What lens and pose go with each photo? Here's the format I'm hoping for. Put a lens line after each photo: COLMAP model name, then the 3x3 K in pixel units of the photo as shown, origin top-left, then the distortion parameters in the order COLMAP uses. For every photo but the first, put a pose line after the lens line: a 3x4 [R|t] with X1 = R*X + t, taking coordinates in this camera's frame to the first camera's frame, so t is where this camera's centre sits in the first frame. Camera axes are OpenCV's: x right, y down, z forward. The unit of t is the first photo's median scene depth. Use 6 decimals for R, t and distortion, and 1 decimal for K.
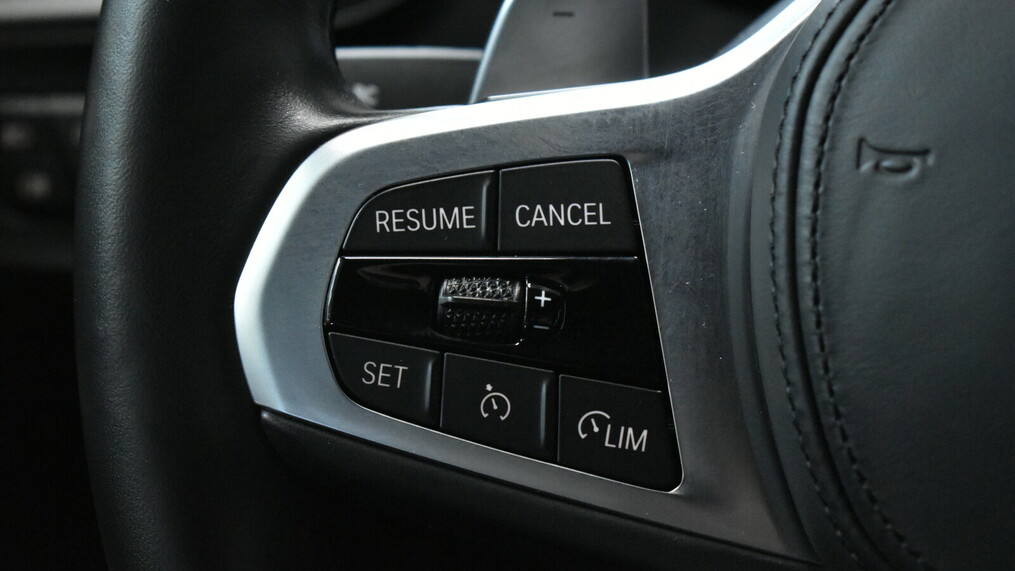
lens RADIAL K [[2378.7, 0, 507.5], [0, 2378.7, 285.5], [0, 0, 1]] dist [-0.036992, -0.108202]
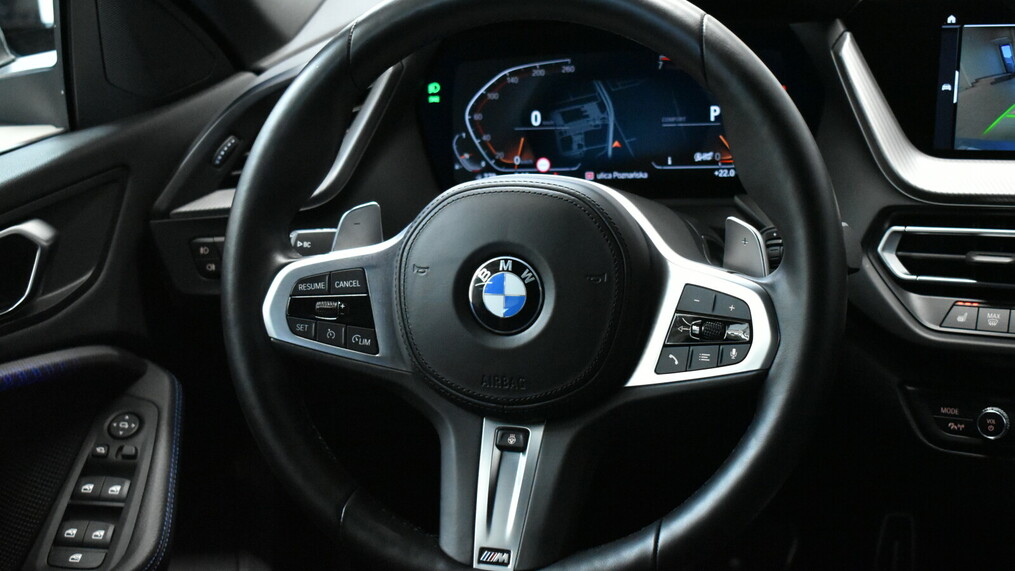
lens RADIAL K [[1735.3, 0, 507.5], [0, 1735.3, 285.5], [0, 0, 1]] dist [-0.044657, -0.102884]
pose [[0.999250, -0.031204, -0.022908, 0.341944], [0.031313, 0.999500, 0.004396, -0.031462], [0.022759, -0.005110, 0.999728, -1.765603]]
